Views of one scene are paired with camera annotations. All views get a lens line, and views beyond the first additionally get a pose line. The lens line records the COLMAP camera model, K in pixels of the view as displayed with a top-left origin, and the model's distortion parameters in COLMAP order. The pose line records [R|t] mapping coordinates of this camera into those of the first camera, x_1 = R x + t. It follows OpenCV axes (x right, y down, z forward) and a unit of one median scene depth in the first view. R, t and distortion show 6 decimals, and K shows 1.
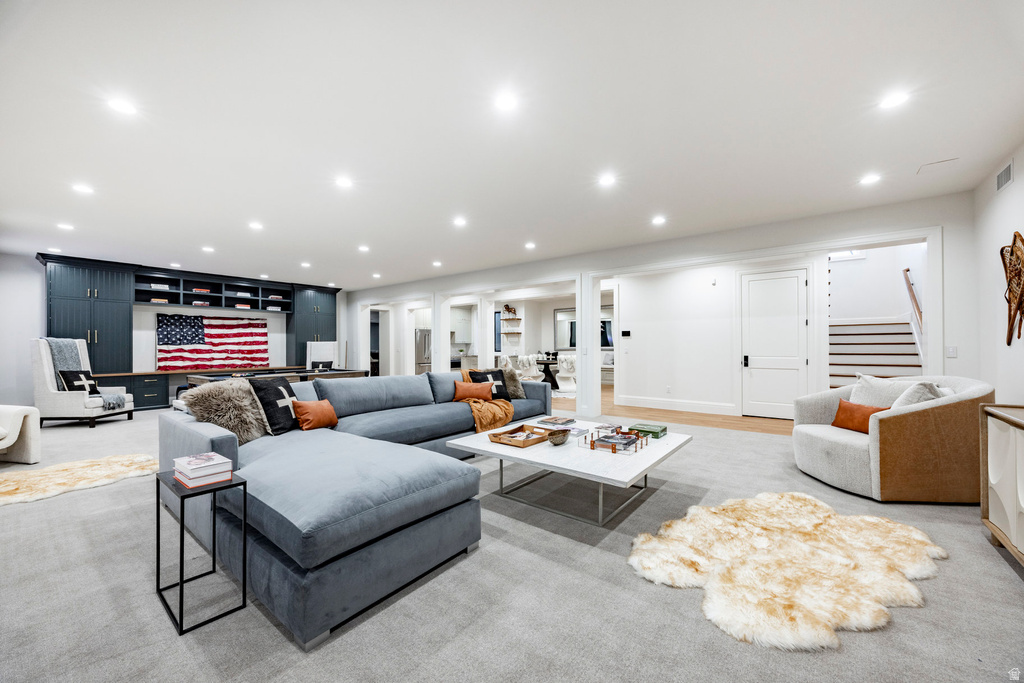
lens RADIAL K [[390.9, 0, 510.7], [0, 390.9, 347.3], [0, 0, 1]] dist [0.000219, -0.000028]
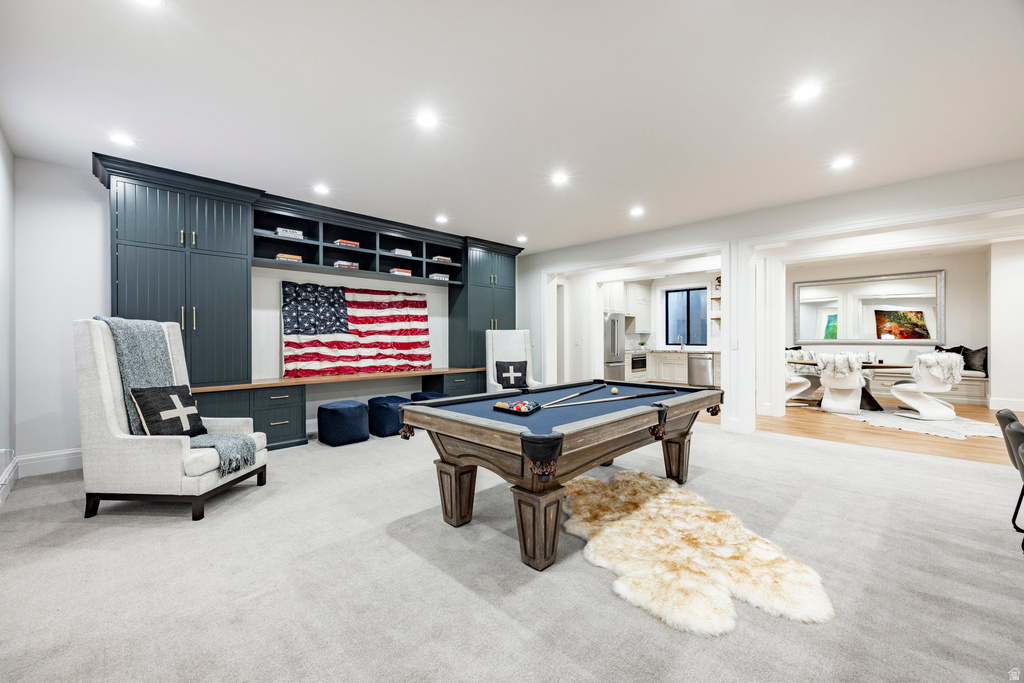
lens RADIAL K [[409.2, 0, 512.0], [0, 409.2, 341.5], [0, 0, 1]] dist [0.015755, 0.000087]
pose [[0.992428, 0.003194, -0.122787, -0.459031], [-0.002301, 0.999970, 0.007411, -0.000608], [0.122807, -0.007072, 0.992405, 0.402844]]
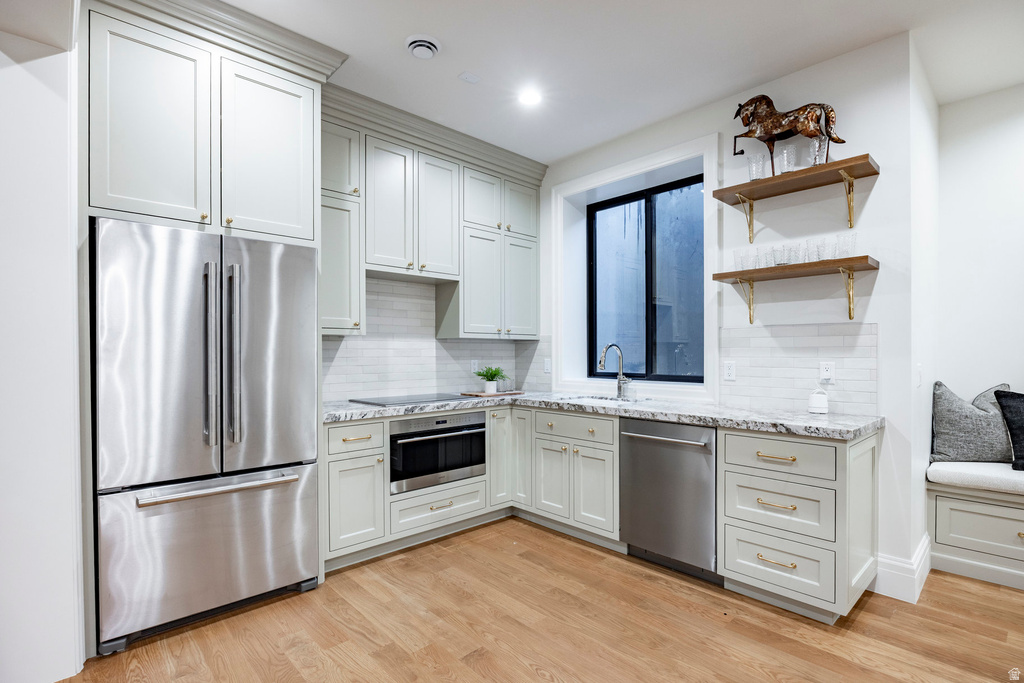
lens RADIAL K [[515.4, 0, 512.0], [0, 515.4, 341.5], [0, 0, 1]] dist [-0.000474, -0.000066]
pose [[0.985821, -0.001340, -0.167798, -0.119124], [-0.001861, 0.999819, -0.018921, -0.006306], [0.167793, 0.018965, 0.985640, 1.246669]]
